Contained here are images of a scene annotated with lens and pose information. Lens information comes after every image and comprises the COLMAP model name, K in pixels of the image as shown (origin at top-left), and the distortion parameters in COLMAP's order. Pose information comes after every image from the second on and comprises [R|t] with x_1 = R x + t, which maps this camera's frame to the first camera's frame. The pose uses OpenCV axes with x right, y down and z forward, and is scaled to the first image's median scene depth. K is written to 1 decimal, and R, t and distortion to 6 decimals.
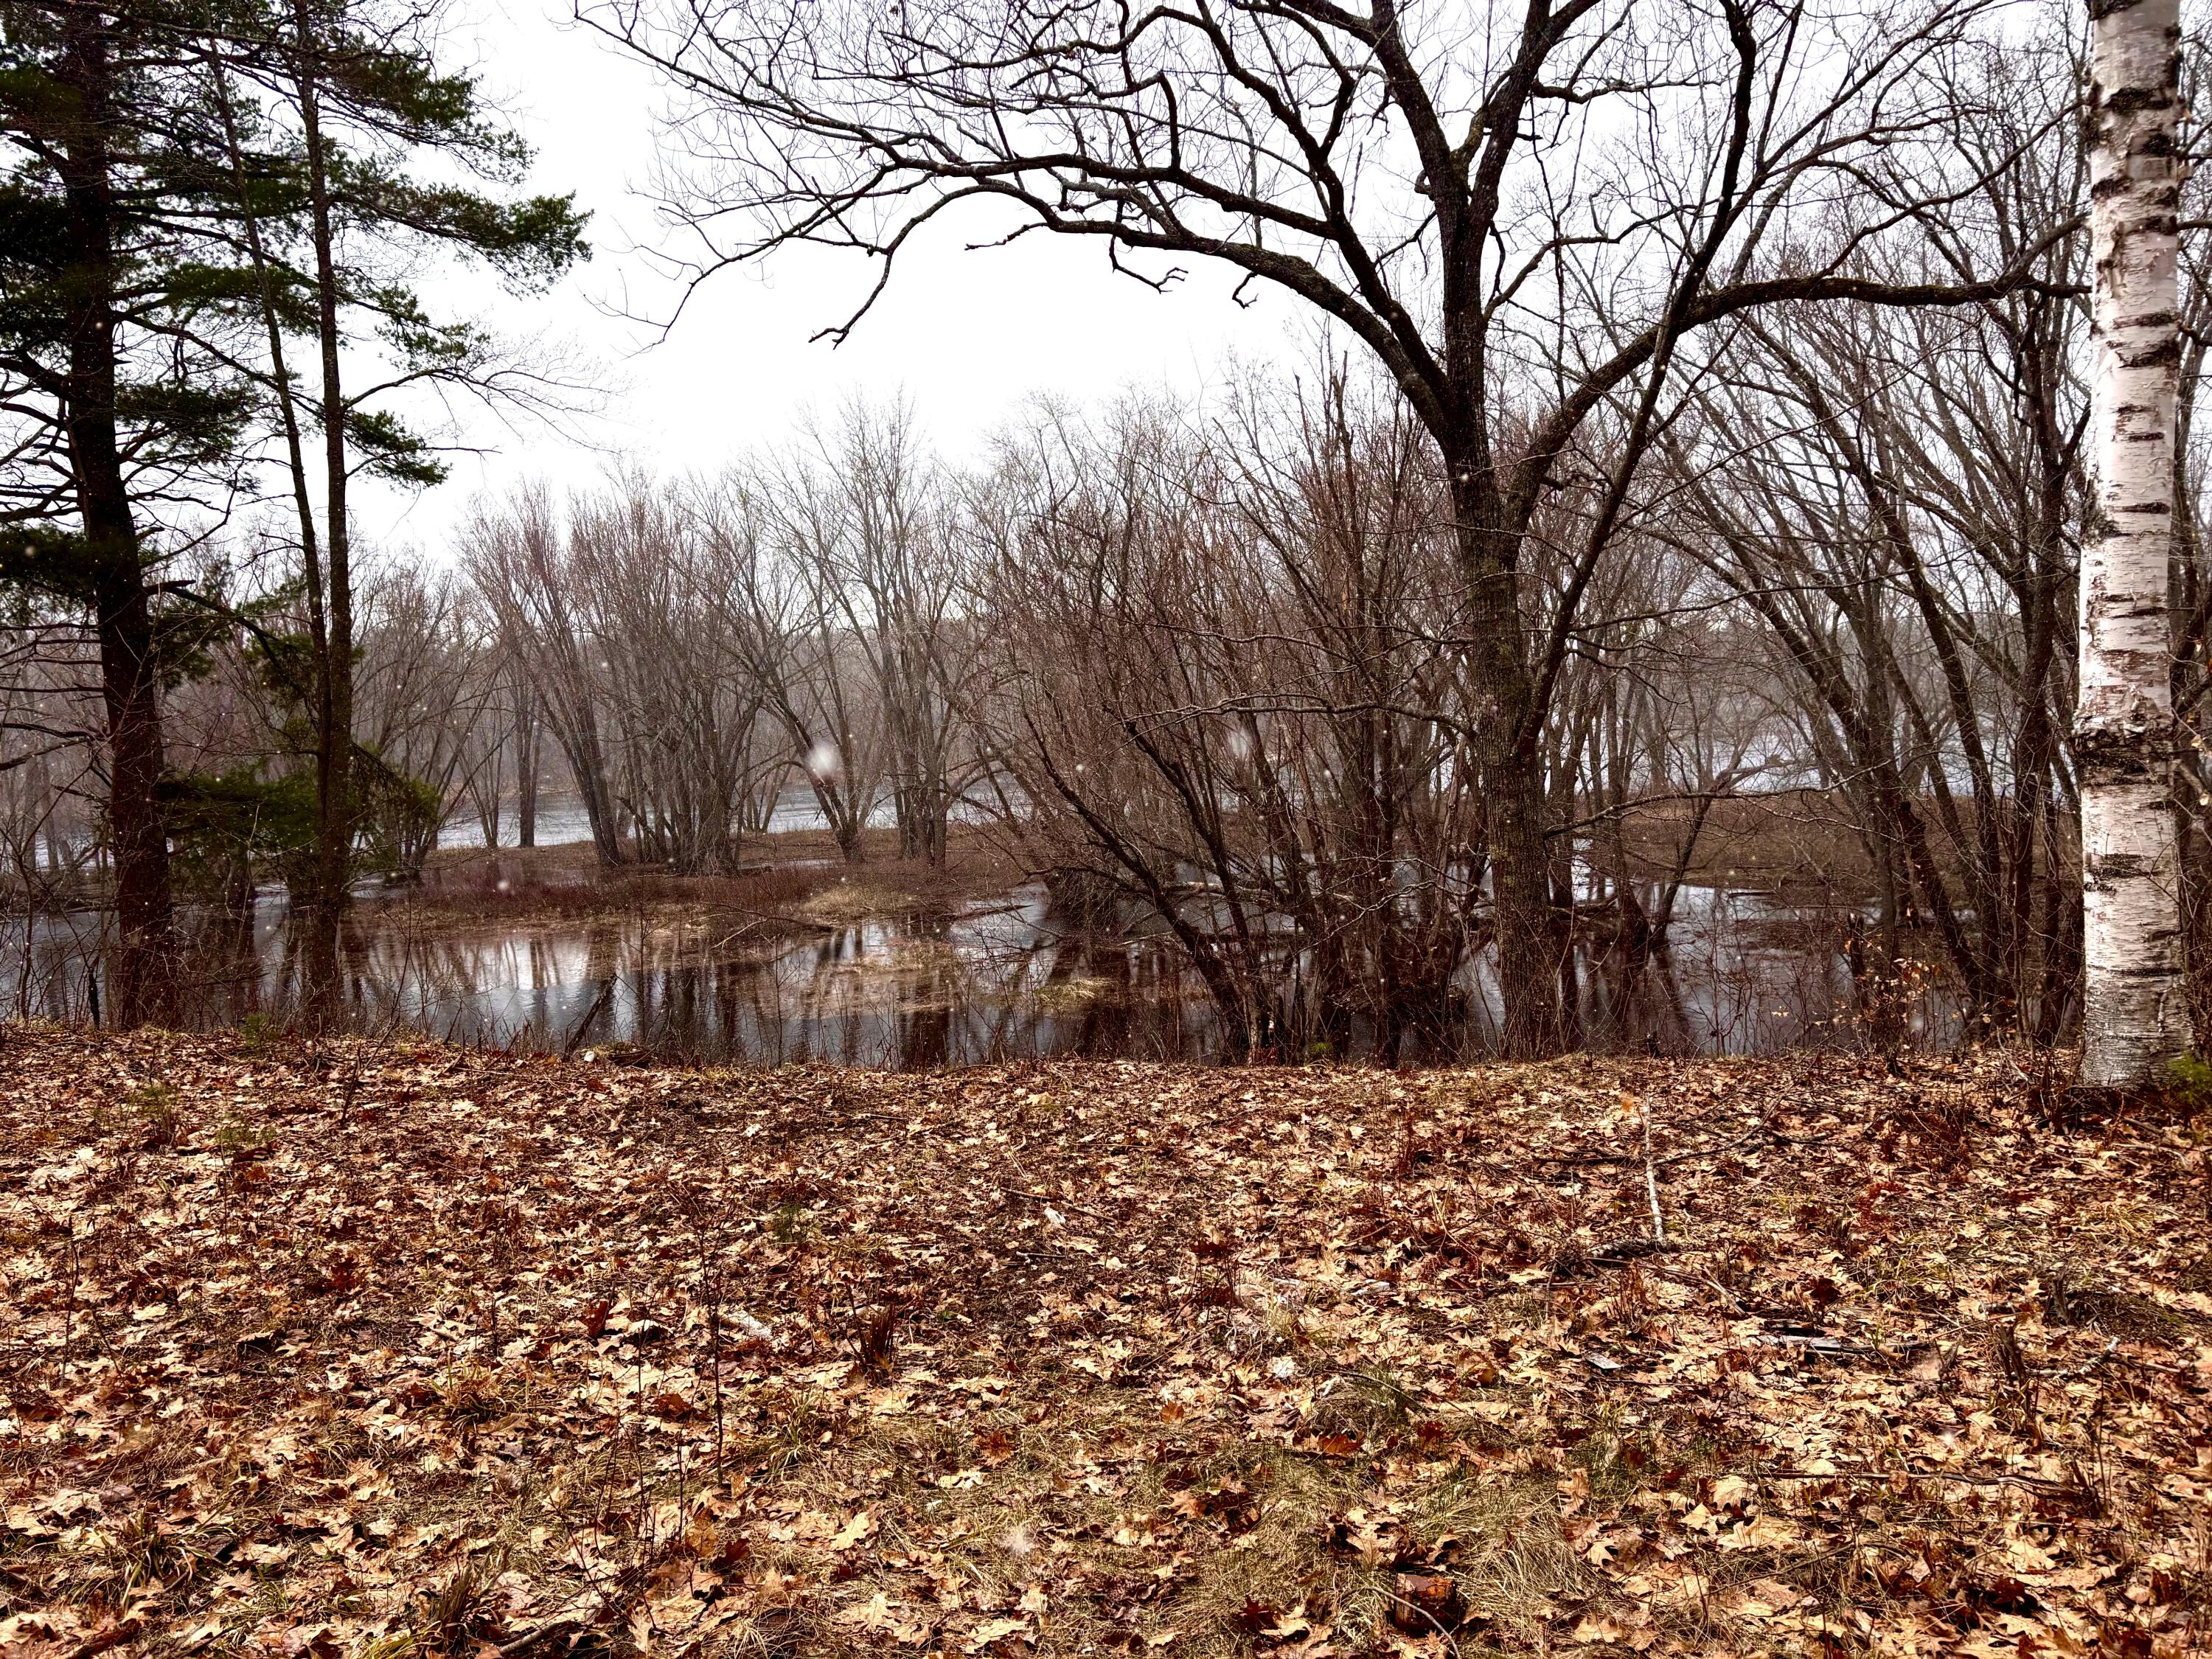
lens RADIAL K [[1668.0, 0, 1100.3], [0, 1668.0, 842.3], [0, 0, 1]] dist [0.009667, 0.003654]
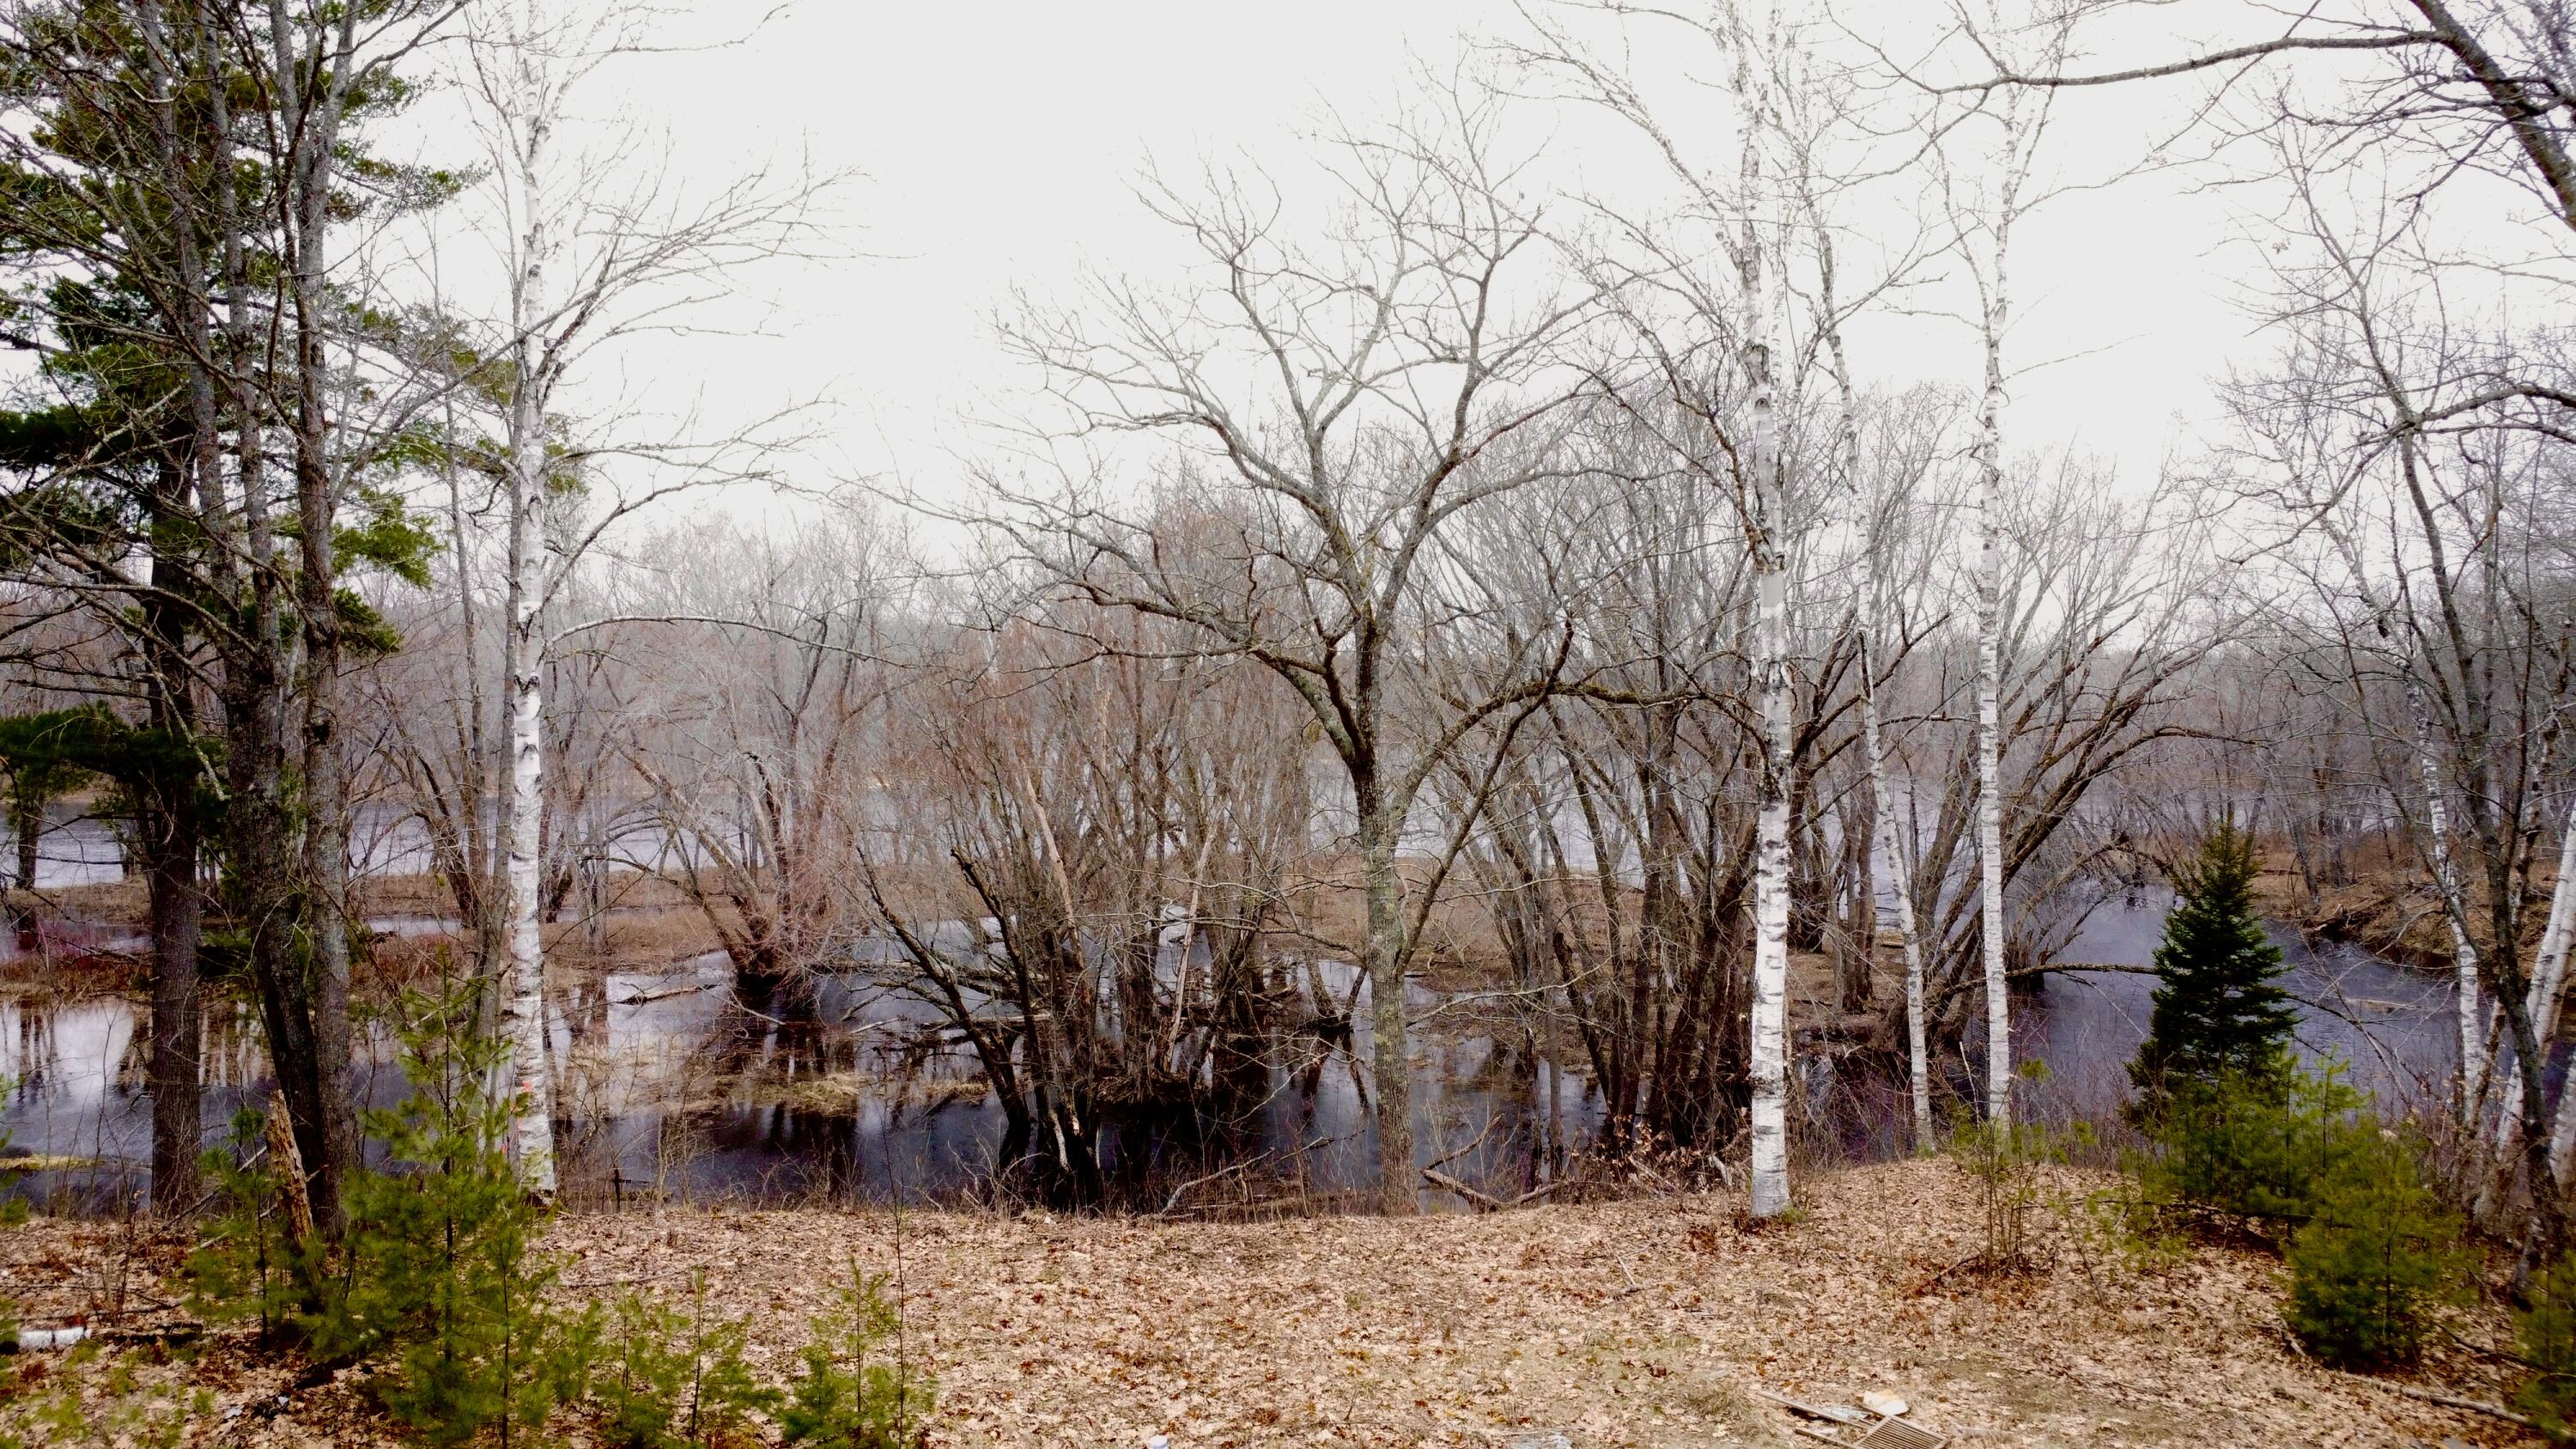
lens RADIAL K [[1866.0, 0, 1288.0], [0, 1866.0, 716.4], [0, 0, 1]] dist [-0.033588, -0.001751]
pose [[0.941091, 0.050103, 0.334422, -1.084723], [-0.023307, 0.996221, -0.083665, -0.366166], [-0.337350, 0.070942, 0.938702, -1.498843]]
